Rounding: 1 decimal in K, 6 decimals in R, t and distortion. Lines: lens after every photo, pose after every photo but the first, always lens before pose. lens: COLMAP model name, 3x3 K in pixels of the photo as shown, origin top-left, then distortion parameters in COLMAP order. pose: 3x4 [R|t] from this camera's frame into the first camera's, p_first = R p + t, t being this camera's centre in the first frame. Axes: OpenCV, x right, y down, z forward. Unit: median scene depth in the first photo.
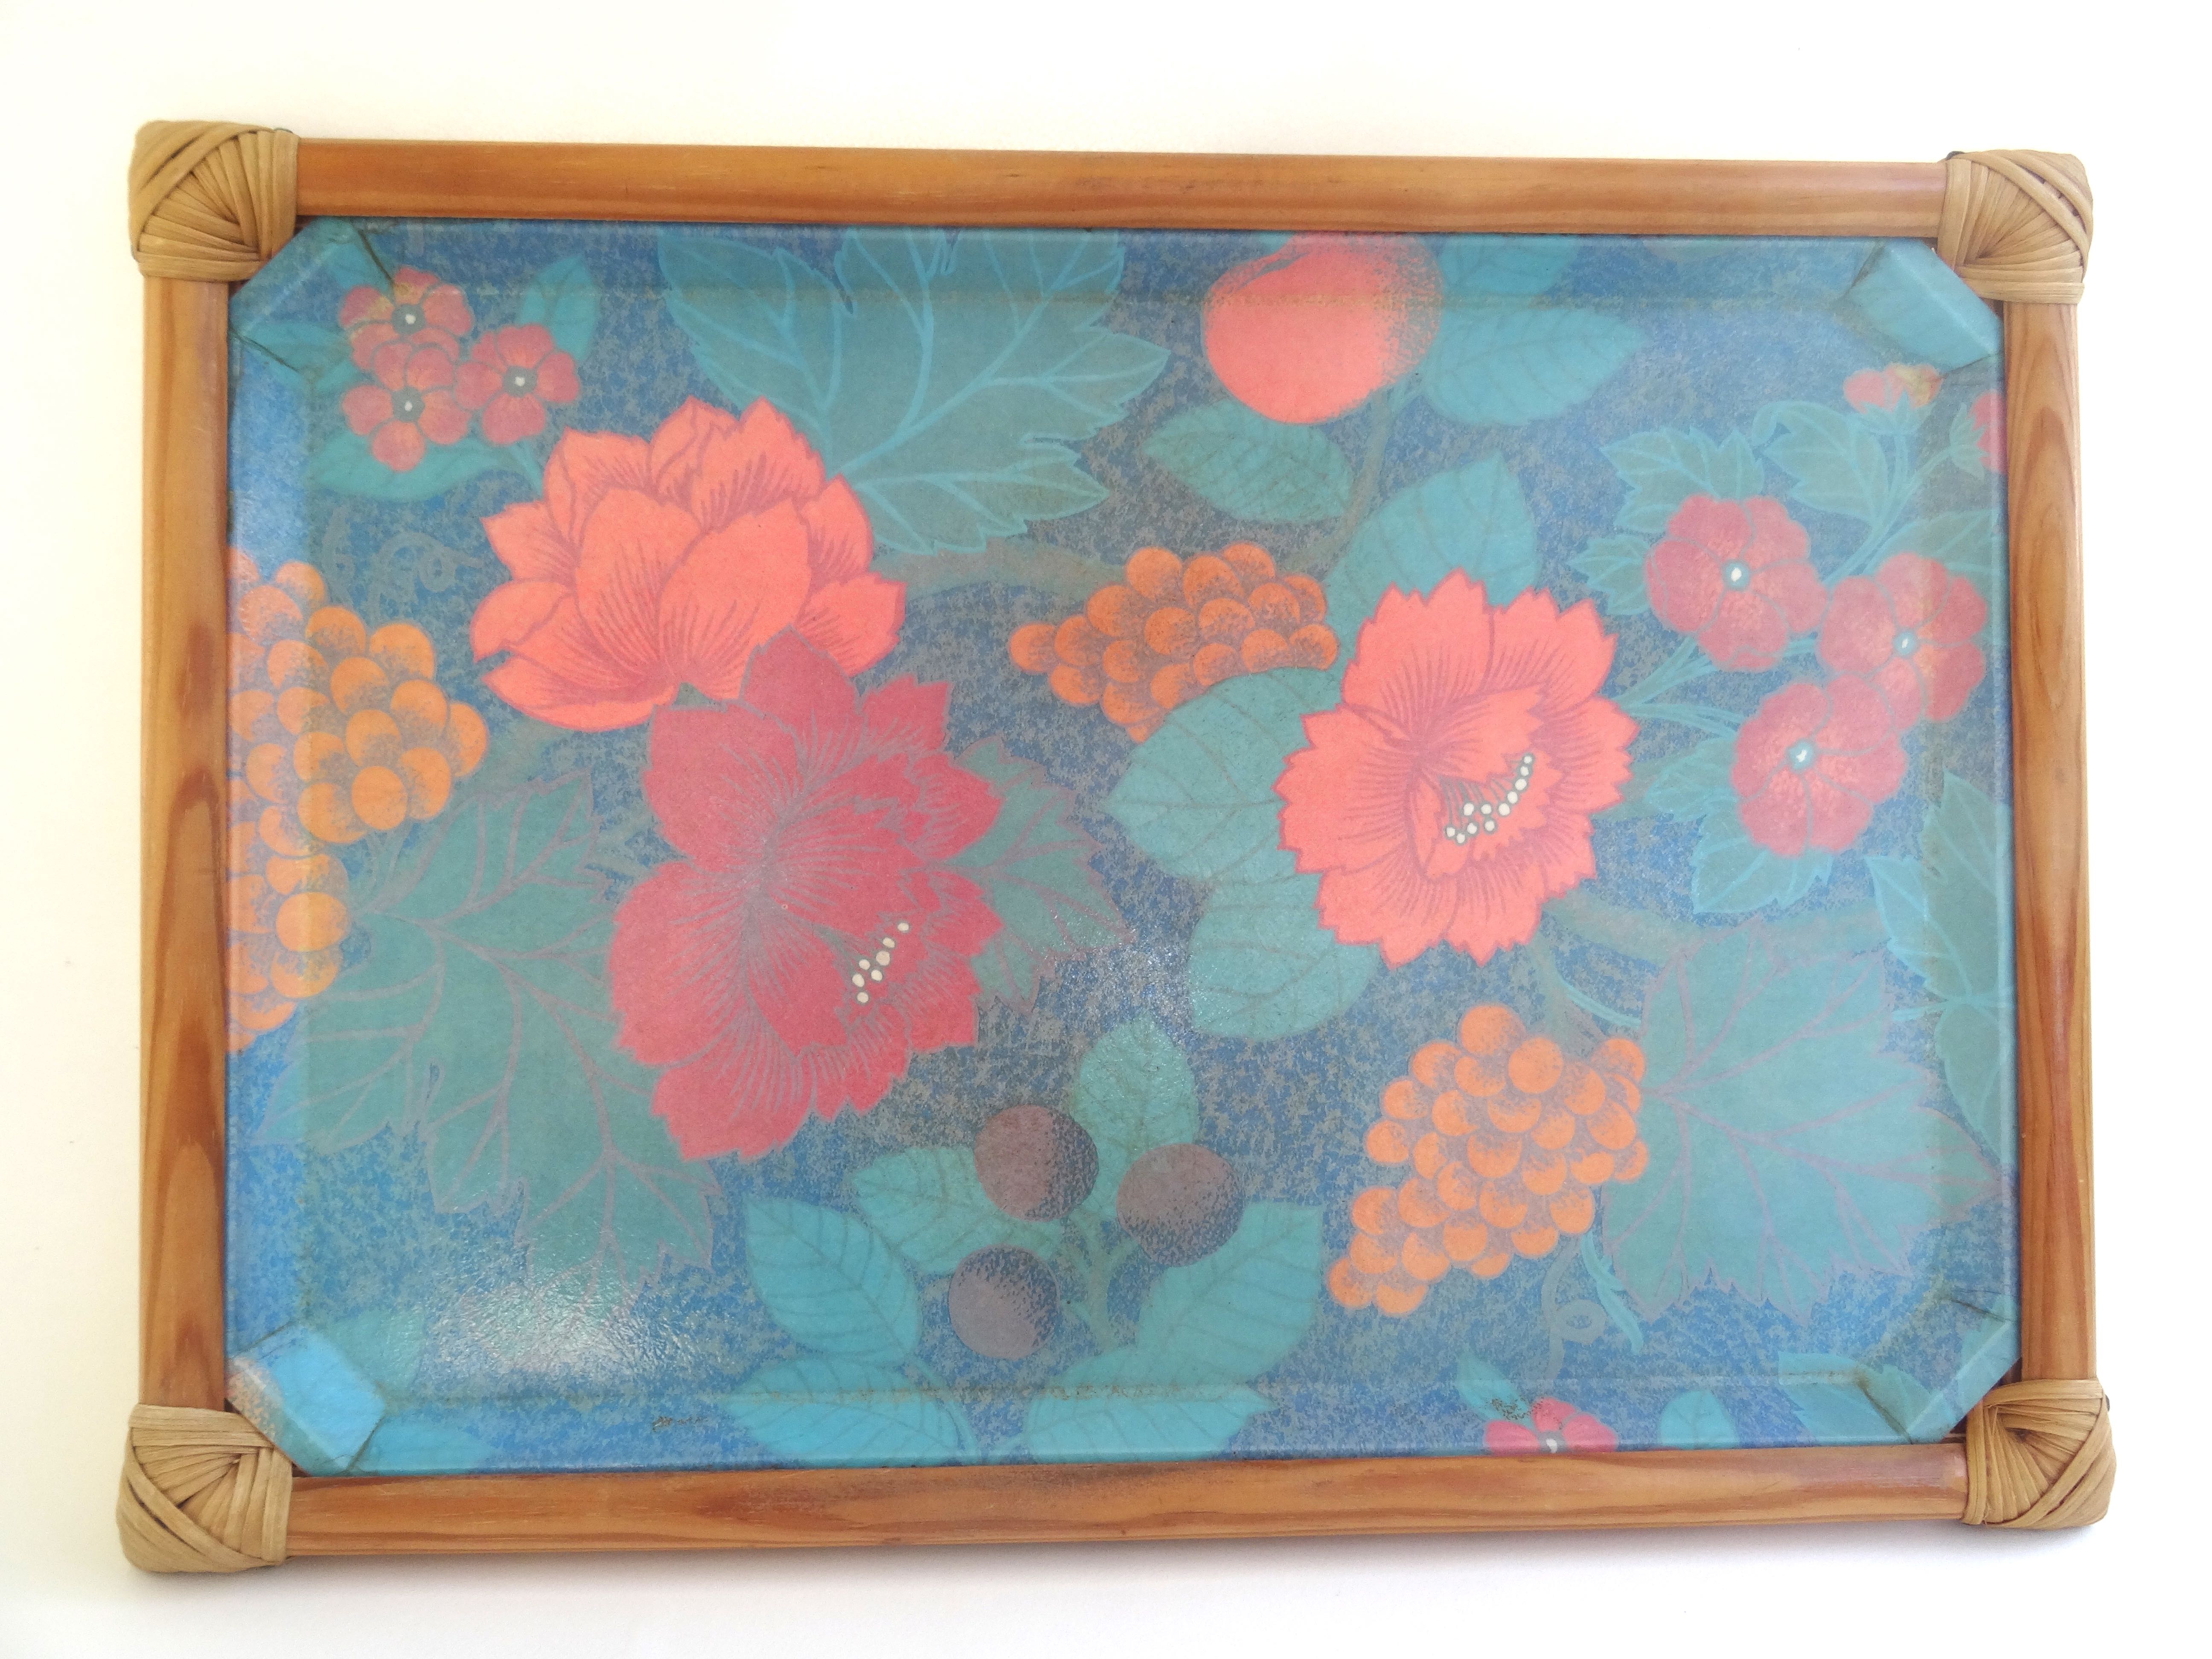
lens RADIAL K [[1582.2, 0, 1116.2], [0, 1582.2, 827.9], [0, 0, 1]] dist [0.010267, -0.026296]
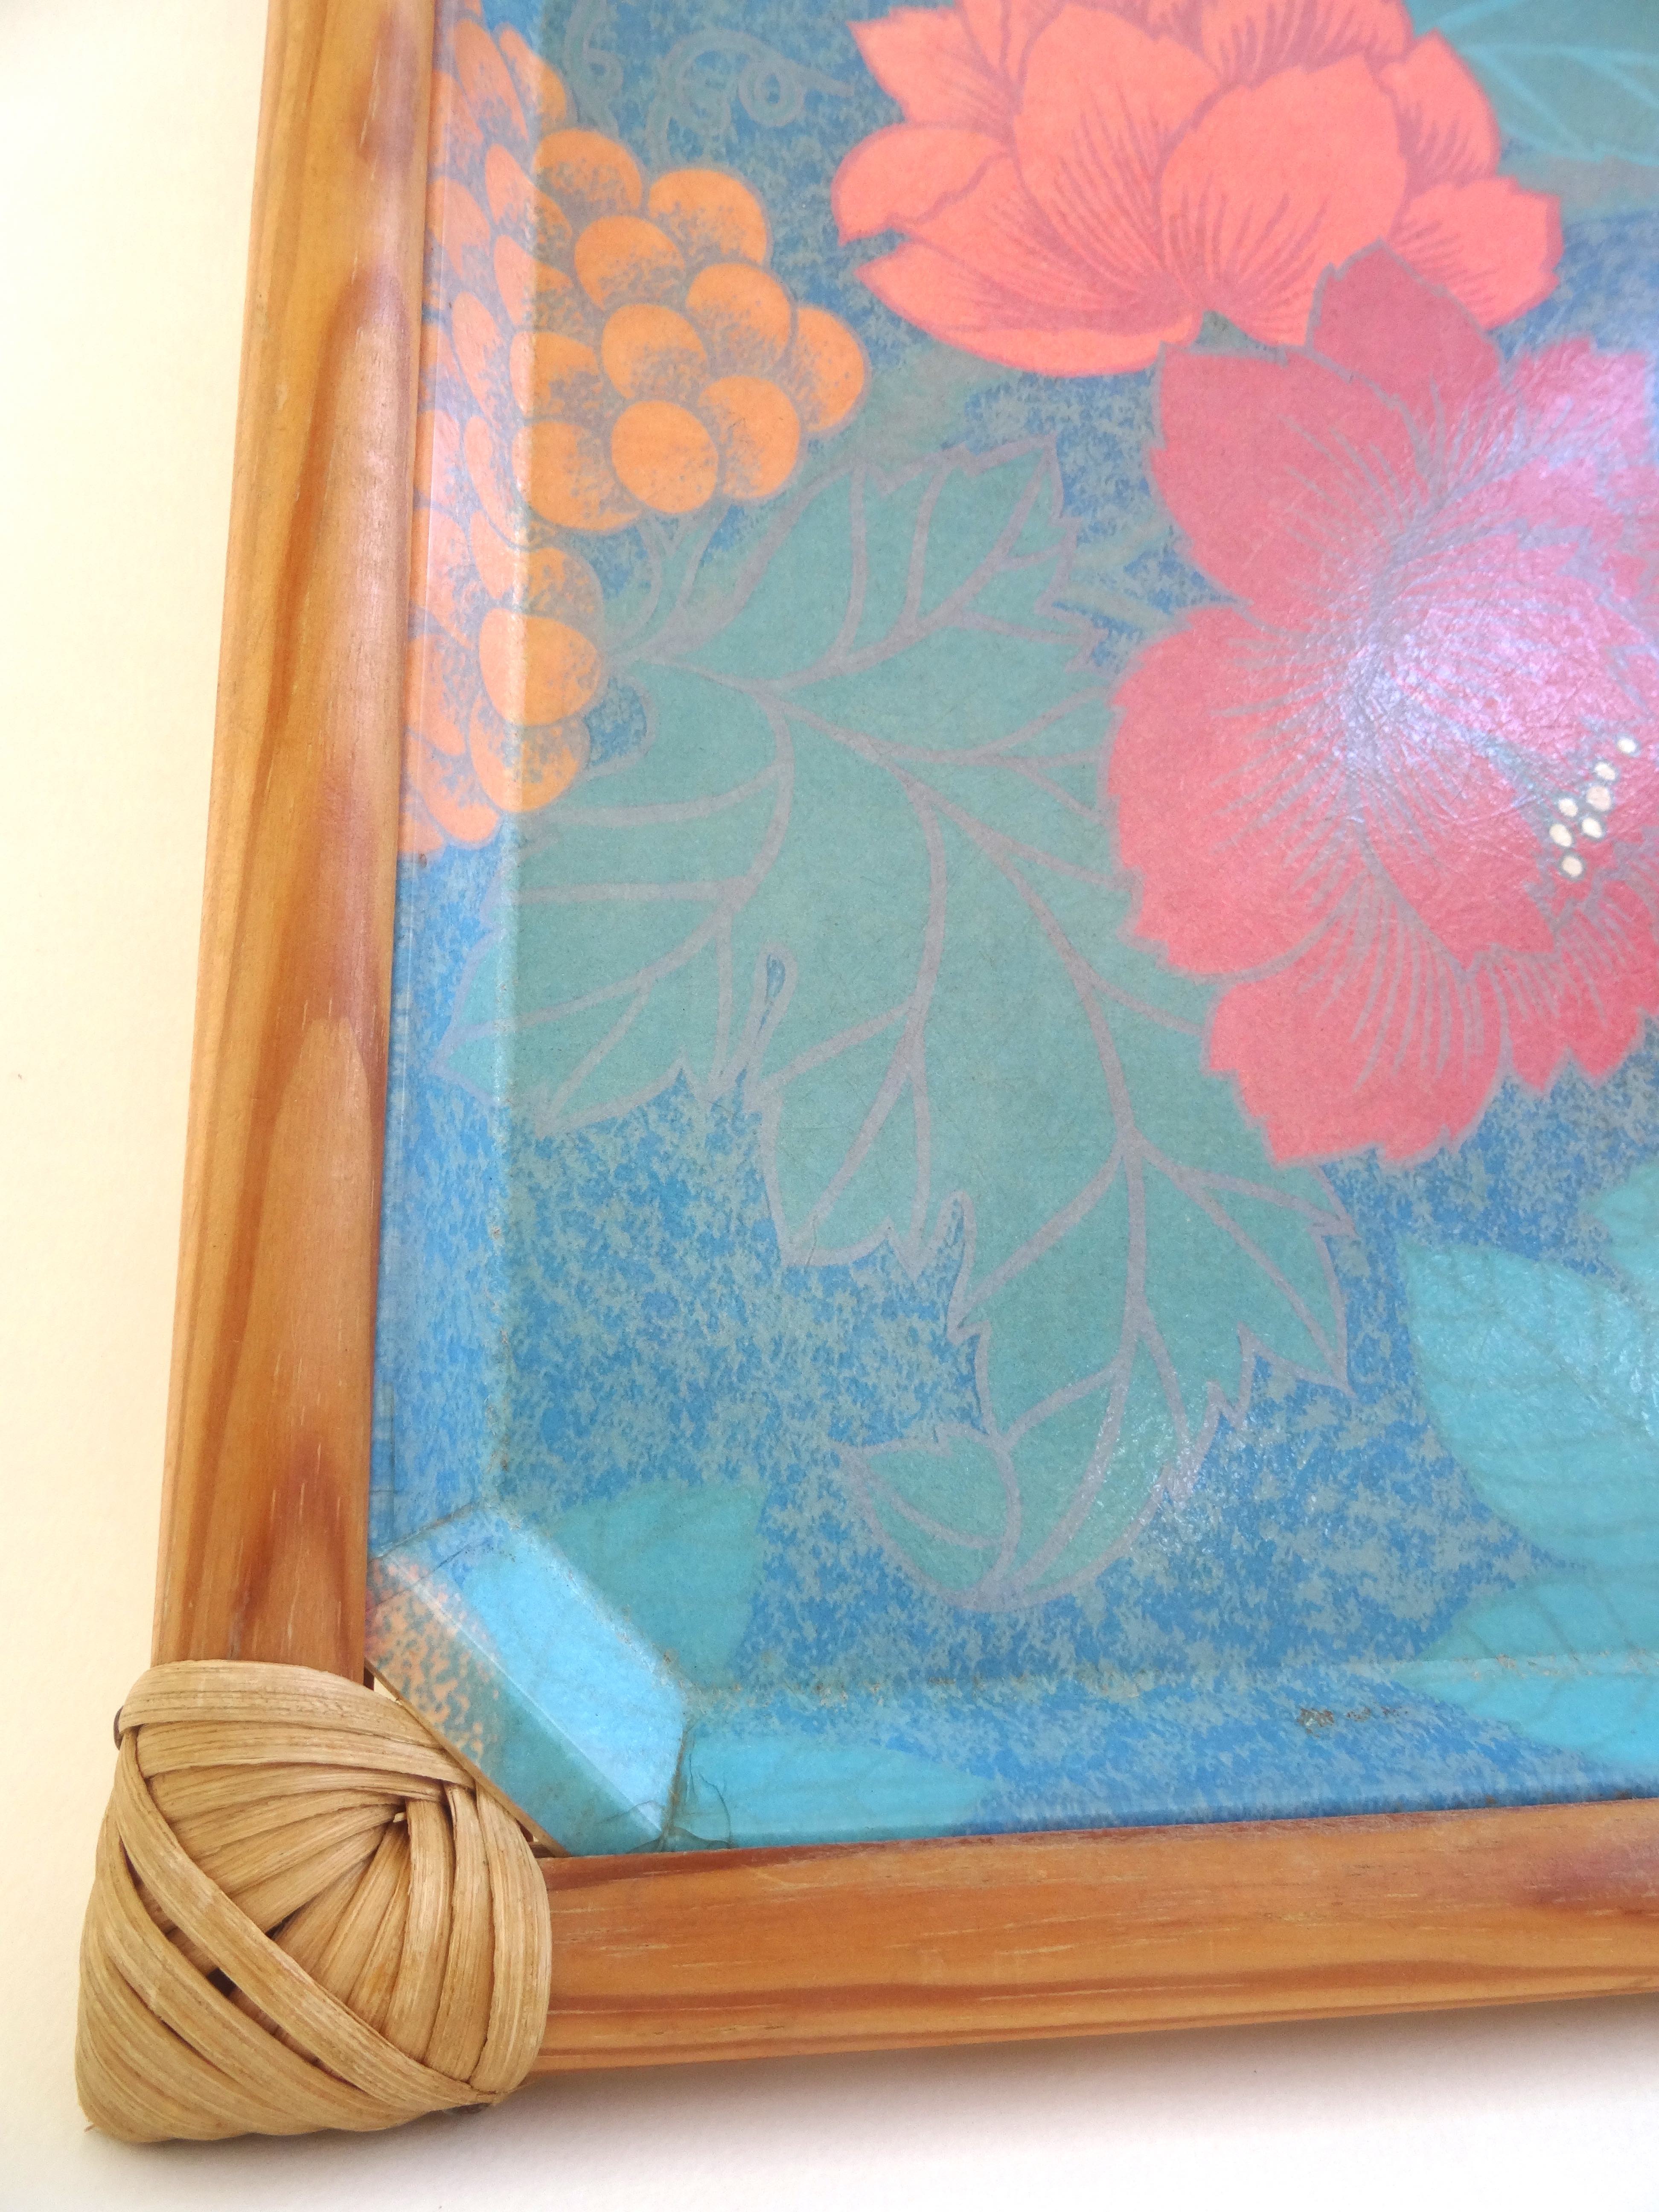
lens RADIAL K [[1582.2, 0, 814.3], [0, 1582.2, 1103.9], [0, 0, 1]] dist [0.010267, -0.026296]
pose [[0.994211, 0.010806, 0.106898, -0.468226], [0.011165, 0.979152, -0.202822, 0.289895], [-0.106861, 0.202842, 0.973363, 0.536769]]
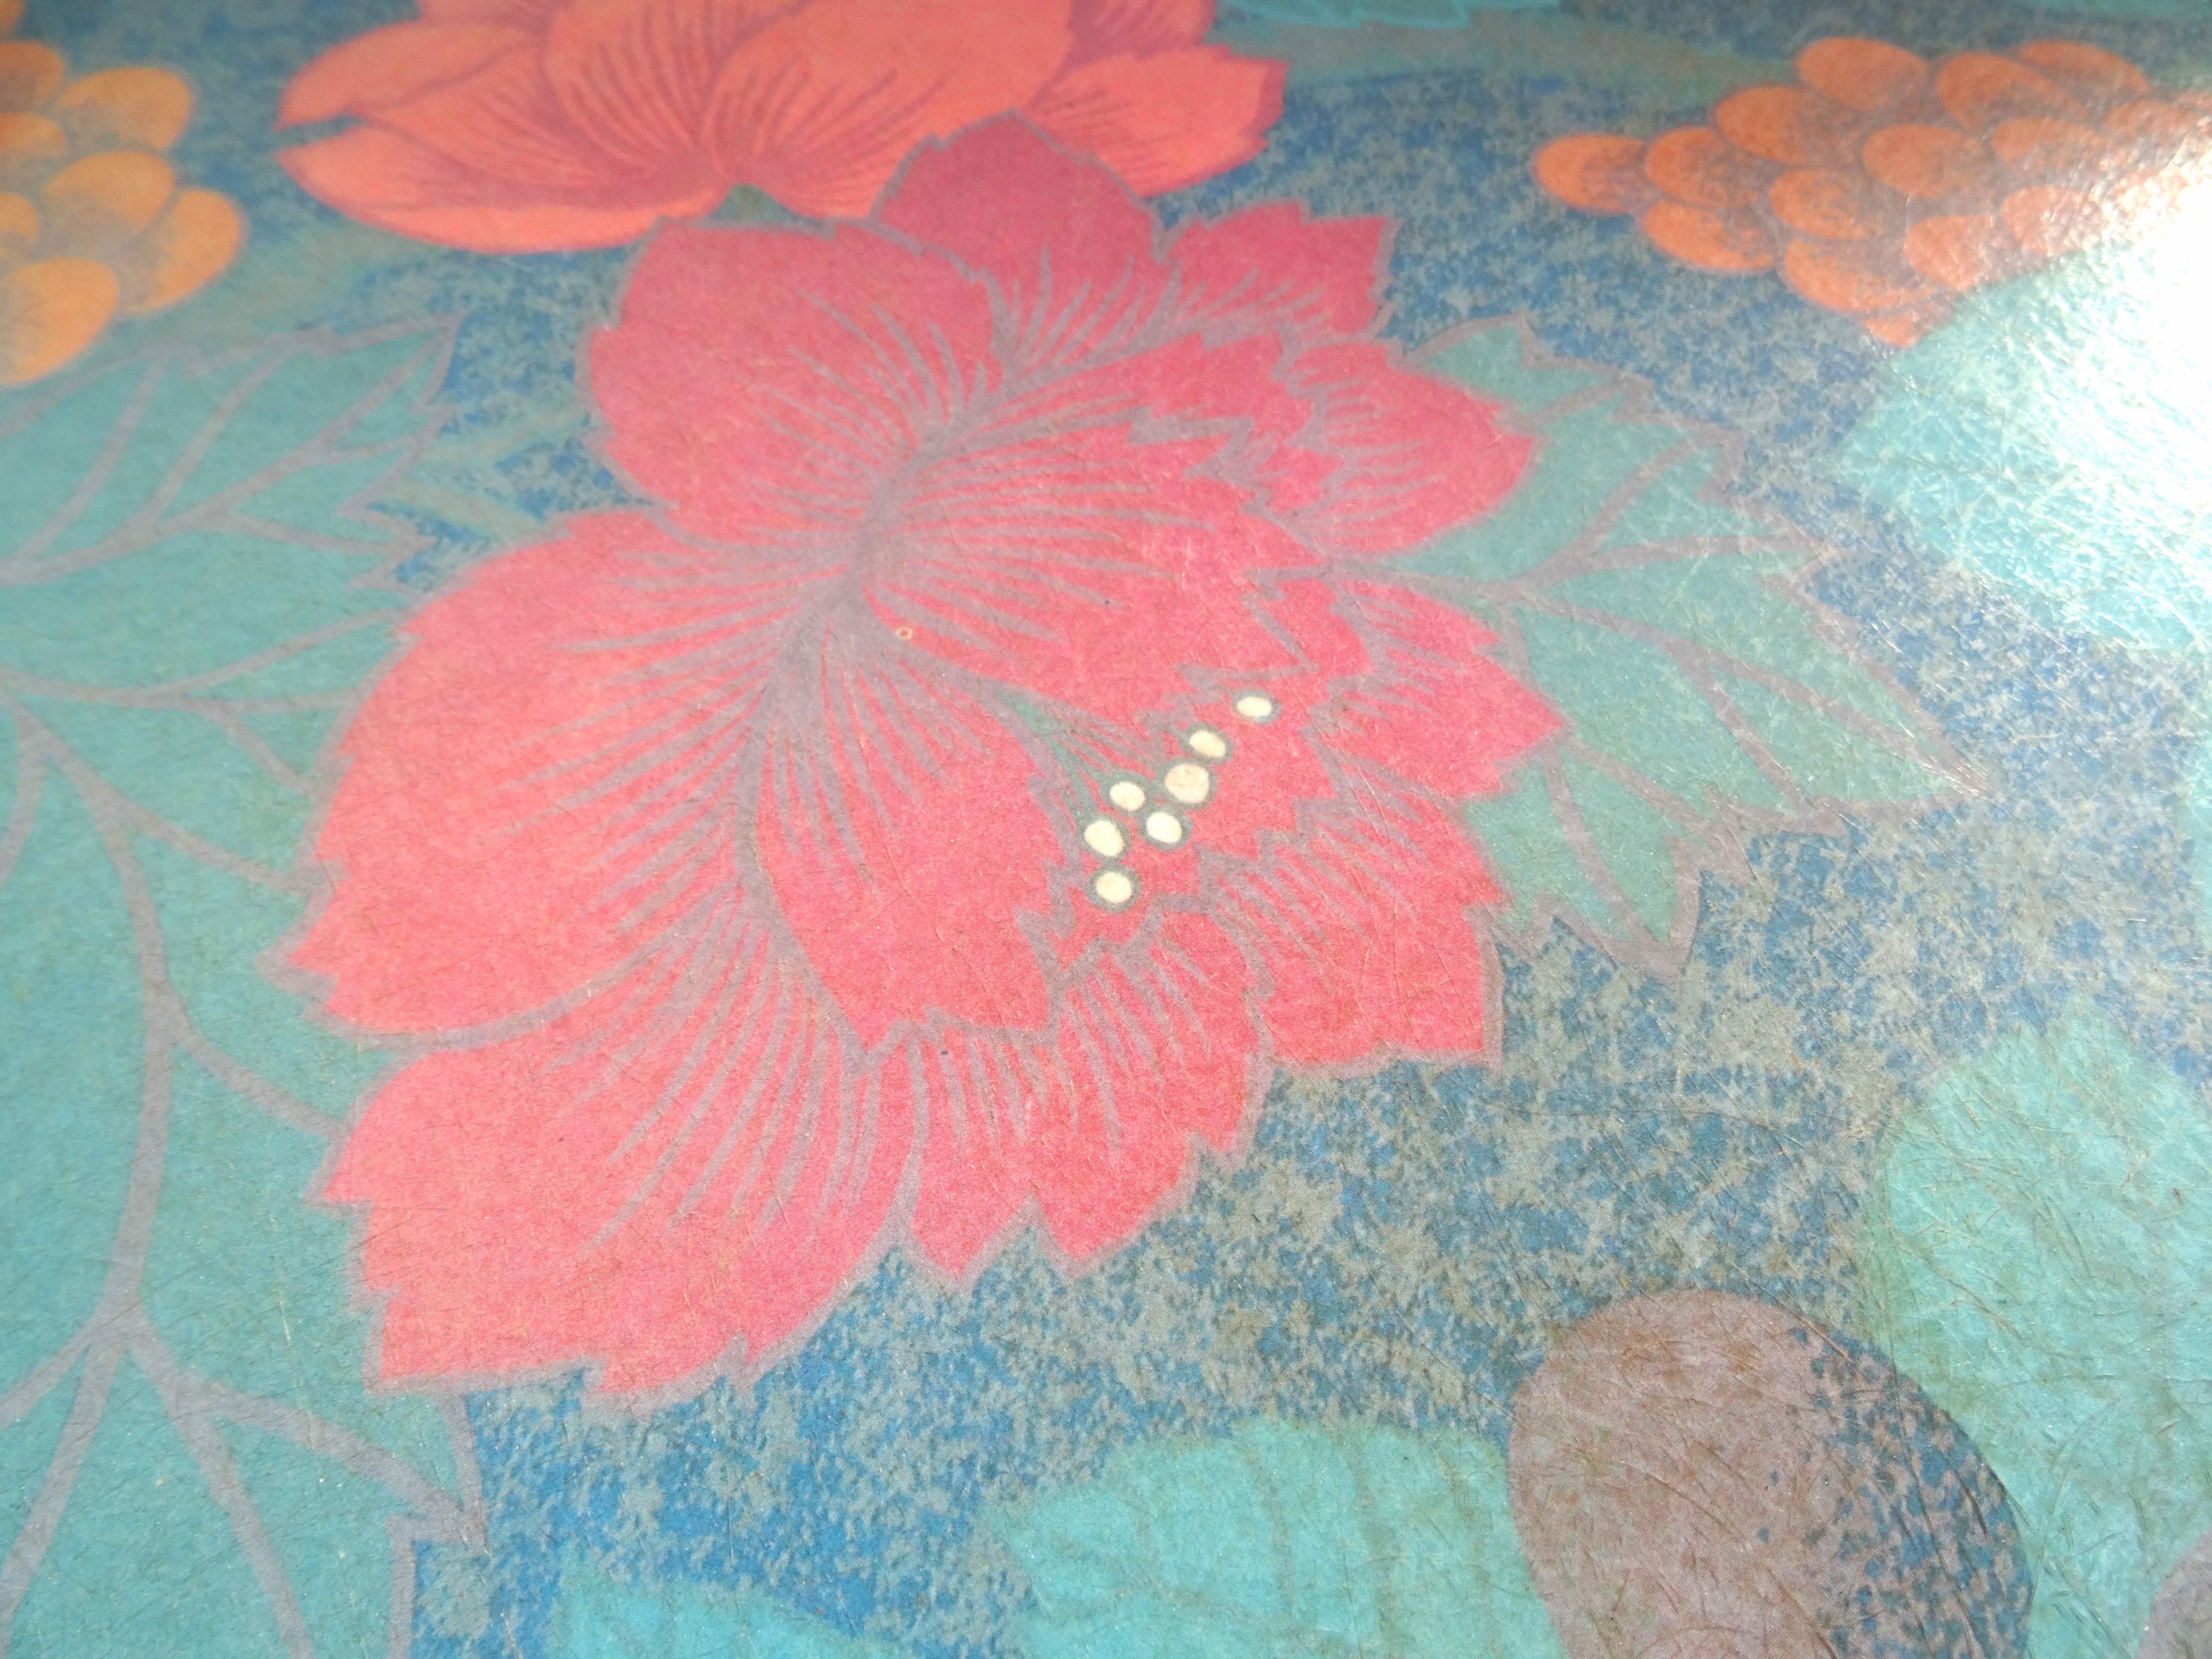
lens RADIAL K [[1582.2, 0, 1096.5], [0, 1582.2, 824.3], [0, 0, 1]] dist [0.010267, -0.026296]
pose [[0.995638, 0.052666, -0.077021, -0.141695], [-0.084626, 0.857381, -0.507677, 0.253059], [0.039299, 0.511981, 0.858097, 0.738926]]
